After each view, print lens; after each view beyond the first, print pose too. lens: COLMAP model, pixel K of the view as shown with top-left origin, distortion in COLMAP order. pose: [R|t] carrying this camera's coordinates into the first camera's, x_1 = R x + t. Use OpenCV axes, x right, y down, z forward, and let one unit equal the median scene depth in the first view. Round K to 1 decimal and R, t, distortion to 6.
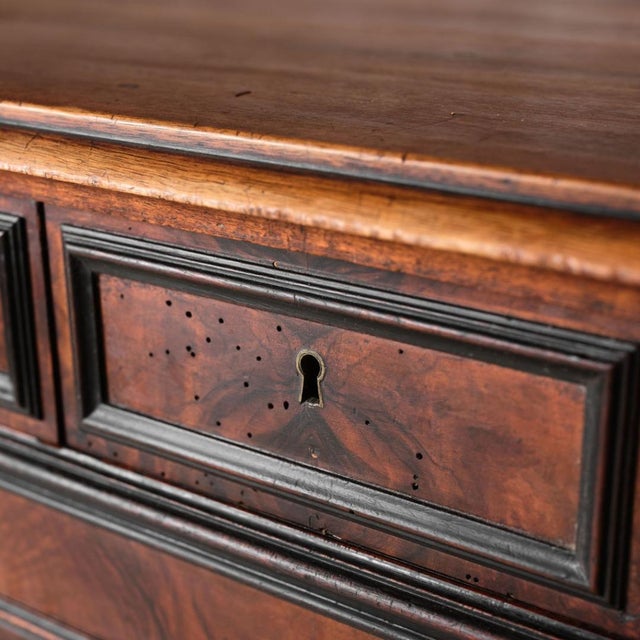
lens RADIAL K [[1242.2, 0, 320.0], [0, 1242.2, 320.0], [0, 0, 1]] dist [-0.108574, -0.028269]
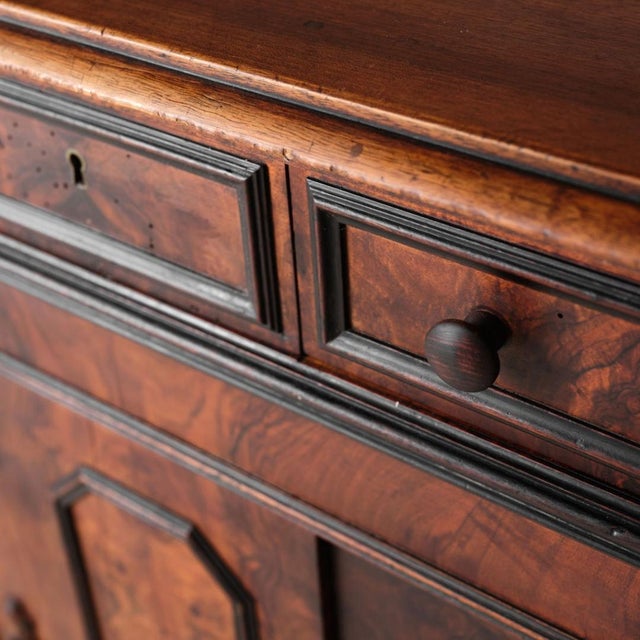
lens RADIAL K [[1387.6, 0, 356.8], [0, 1387.6, 306.7], [0, 0, 1]] dist [0.050311, -0.496552]
pose [[0.998966, -0.018682, -0.041445, 0.399249], [0.029852, 0.957135, 0.288100, -0.266364], [0.034286, -0.289040, 0.956703, -0.571971]]
